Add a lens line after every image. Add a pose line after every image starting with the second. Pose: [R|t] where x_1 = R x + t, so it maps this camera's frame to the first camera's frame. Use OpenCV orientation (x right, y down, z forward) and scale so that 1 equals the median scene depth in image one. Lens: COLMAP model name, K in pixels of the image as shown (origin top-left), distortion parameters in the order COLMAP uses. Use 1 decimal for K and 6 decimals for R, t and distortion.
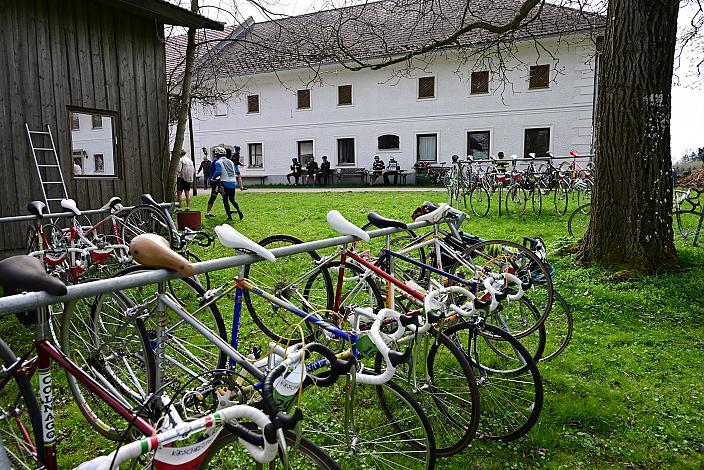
lens RADIAL K [[643.6, 0, 335.2], [0, 643.6, 235.0], [0, 0, 1]] dist [0.005481, 0.001564]
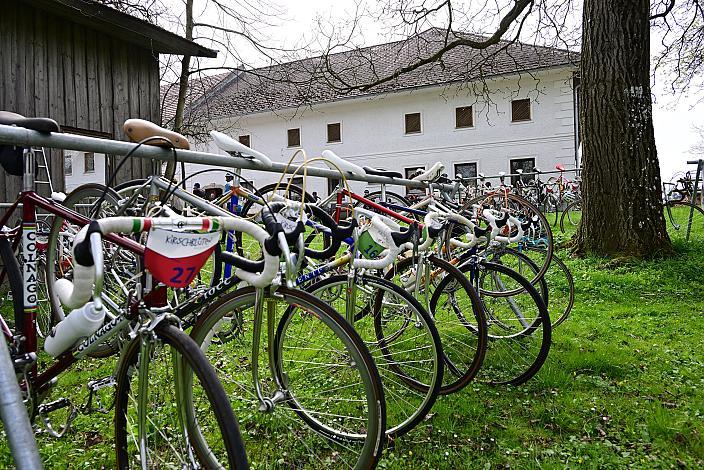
lens RADIAL K [[638.3, 0, 335.7], [0, 638.3, 237.2], [0, 0, 1]] dist [0.003673, 0.010173]
pose [[0.999650, -0.016040, 0.021032, -0.009335], [0.019091, 0.987886, -0.154003, 0.156641], [-0.018307, 0.154350, 0.987847, 0.028923]]
